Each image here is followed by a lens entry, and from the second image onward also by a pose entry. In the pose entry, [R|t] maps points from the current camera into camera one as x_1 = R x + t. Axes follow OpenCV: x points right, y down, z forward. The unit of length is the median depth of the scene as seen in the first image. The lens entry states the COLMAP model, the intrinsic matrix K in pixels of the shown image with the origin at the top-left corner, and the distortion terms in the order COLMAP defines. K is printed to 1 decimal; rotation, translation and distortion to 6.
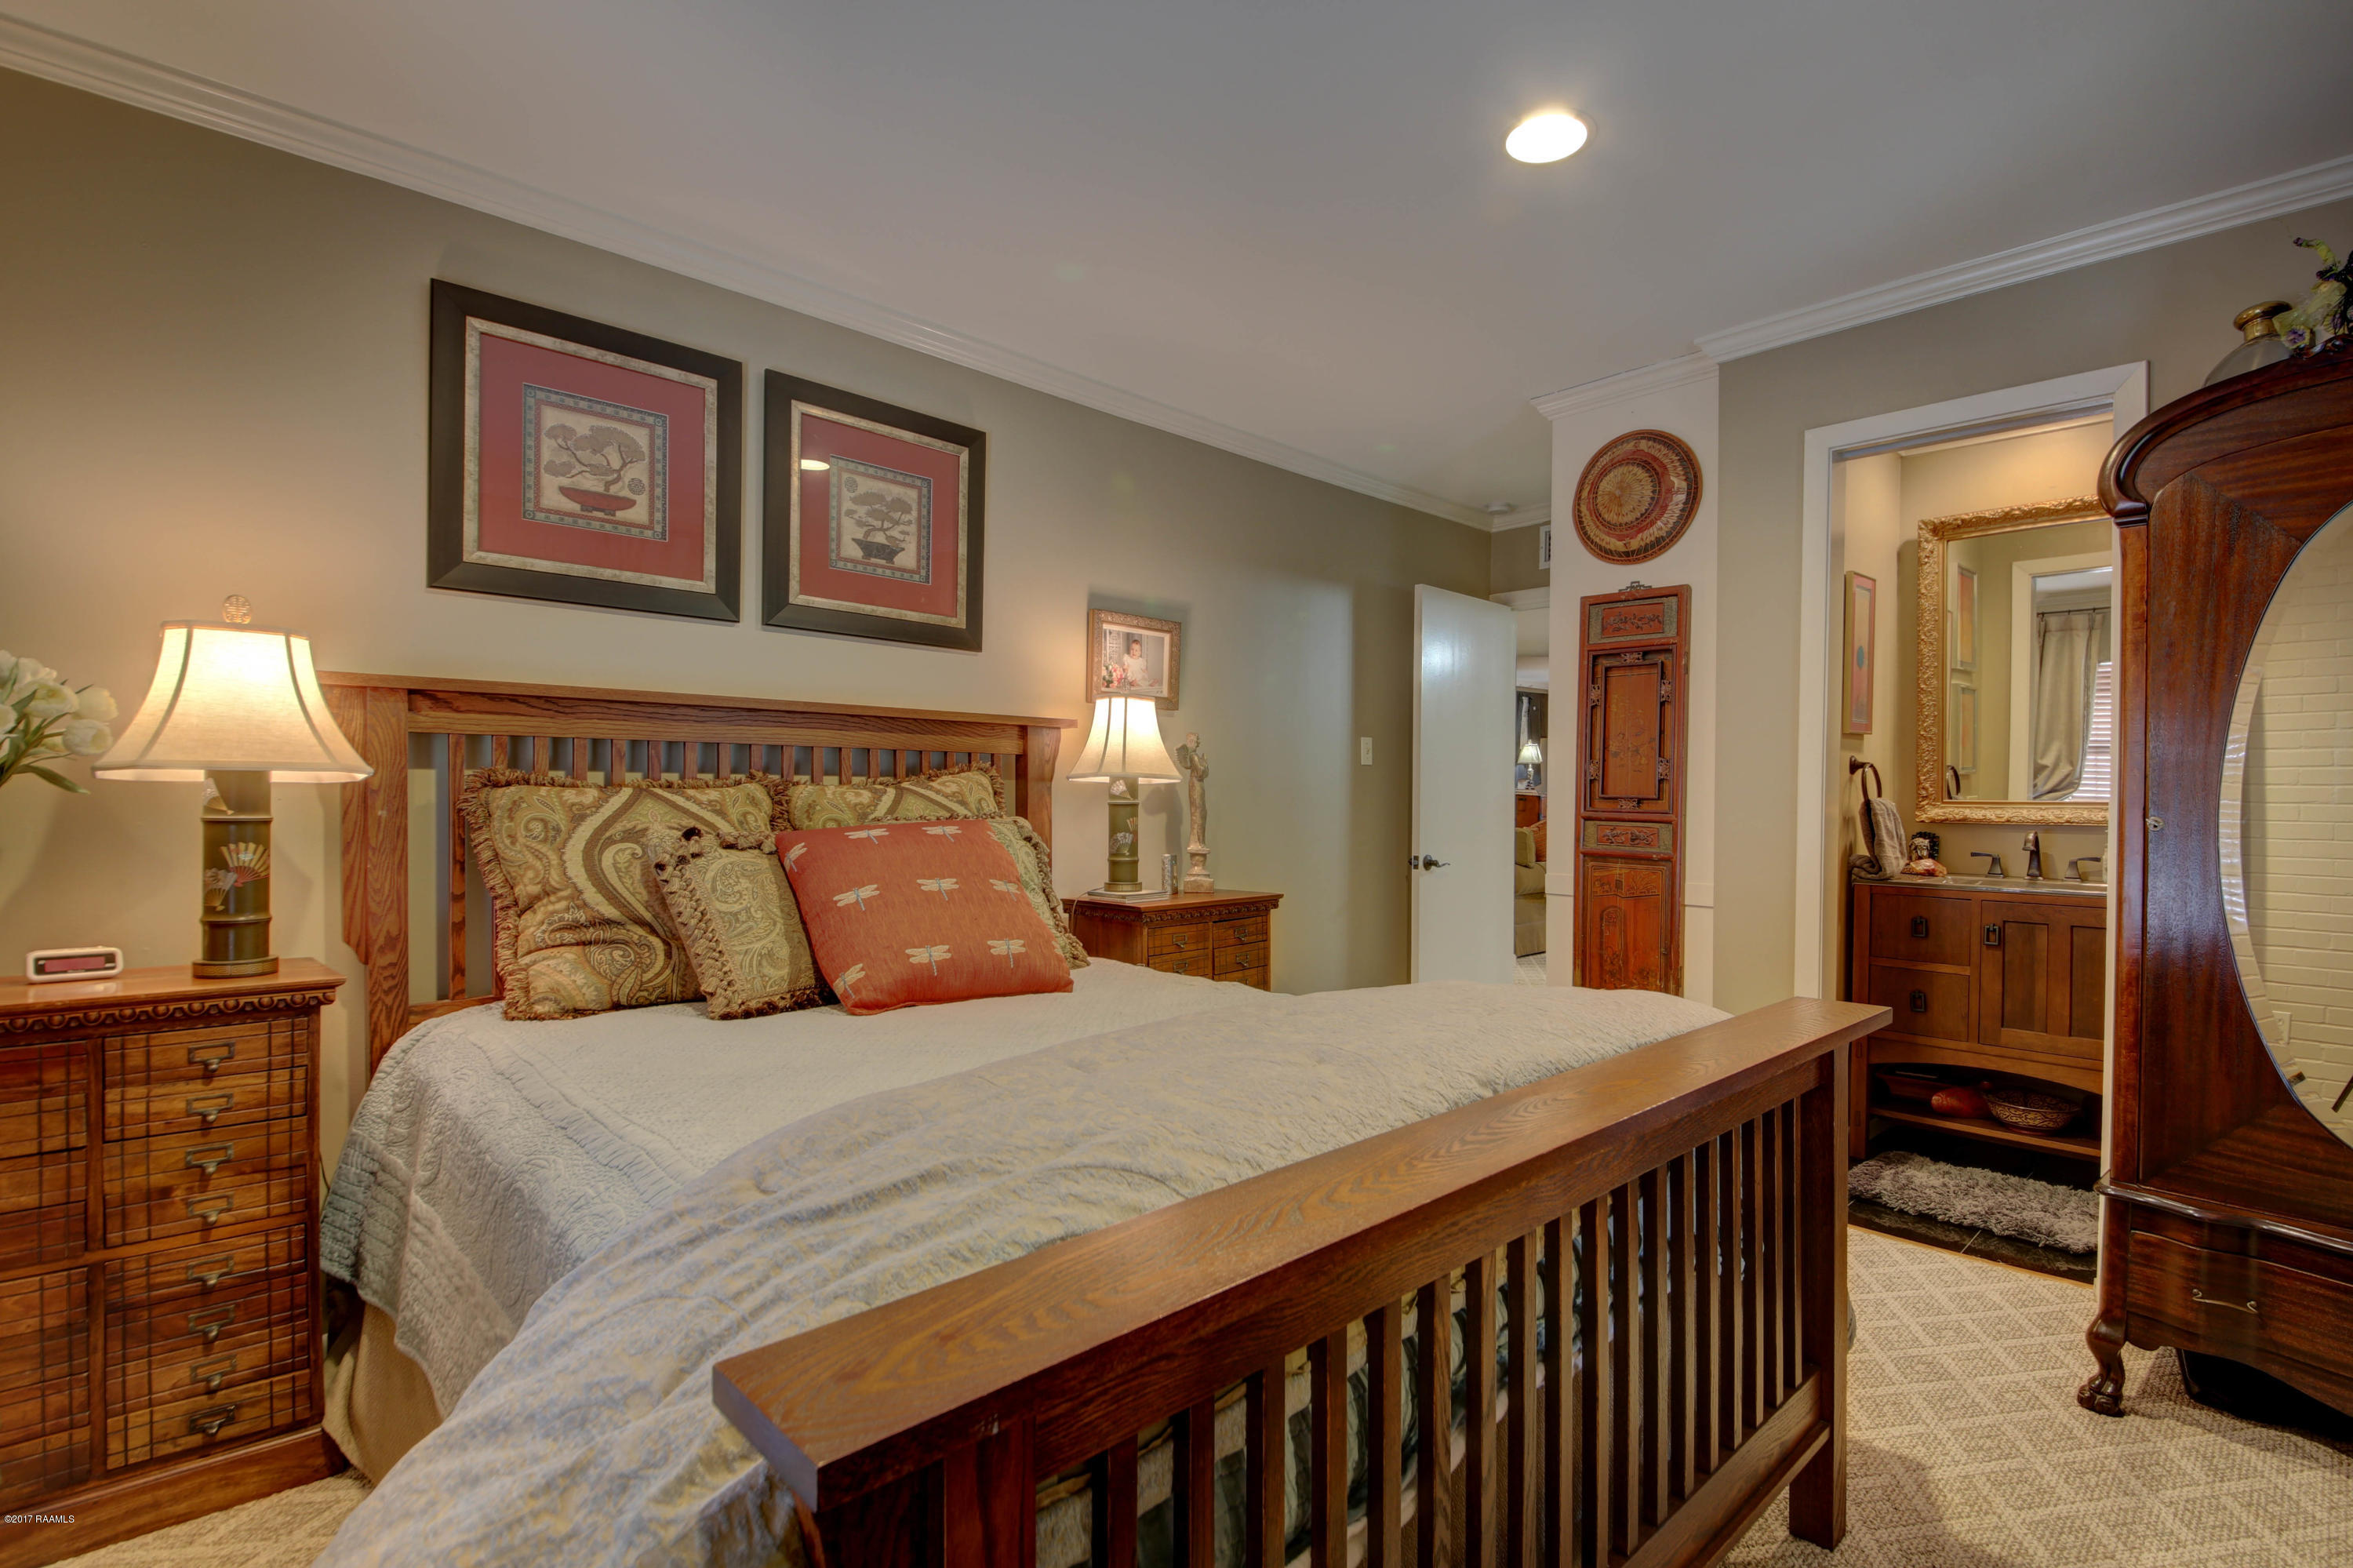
lens RADIAL K [[1136.8, 0, 1190.0], [0, 1136.8, 797.2], [0, 0, 1]] dist [0.001587, -0.000494]
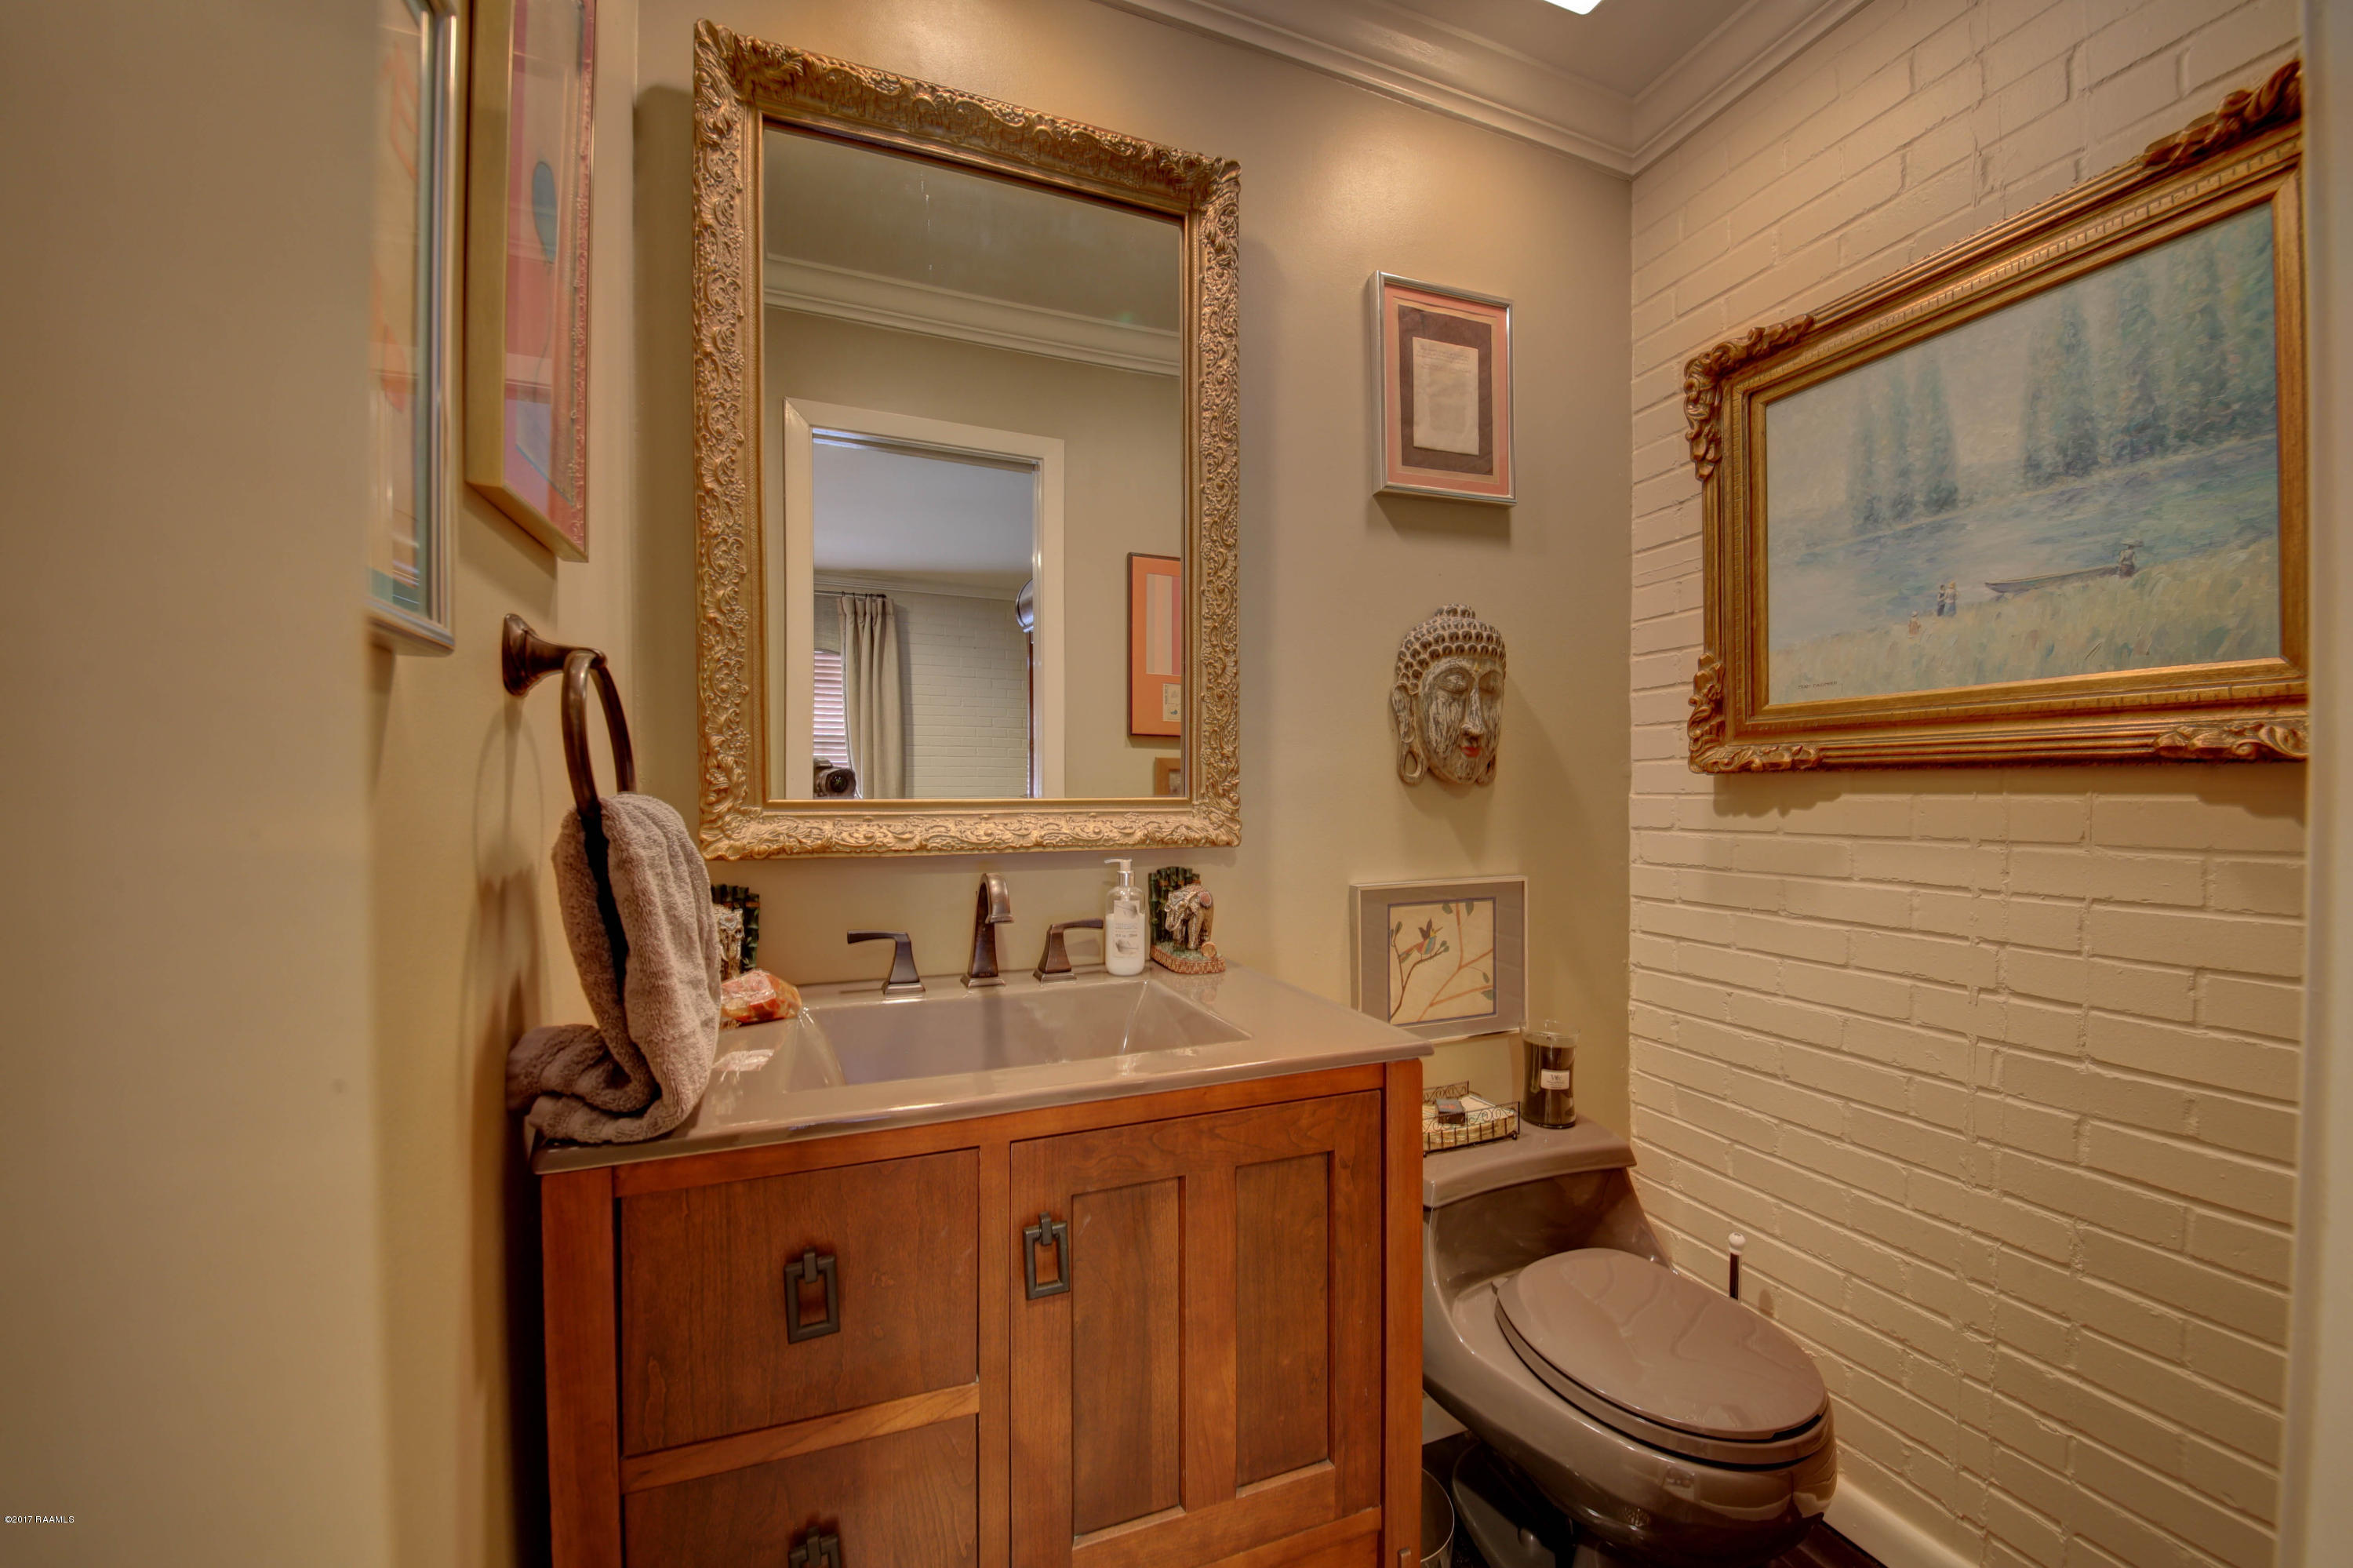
lens RADIAL K [[885.7, 0, 1177.1], [0, 885.7, 807.6], [0, 0, 1]] dist [-0.010794, -0.000048]
pose [[0.375376, -0.021644, 0.926620, 0.470032], [0.012538, 0.999754, 0.018273, 0.001797], [-0.926788, 0.004759, 0.375555, 0.814435]]
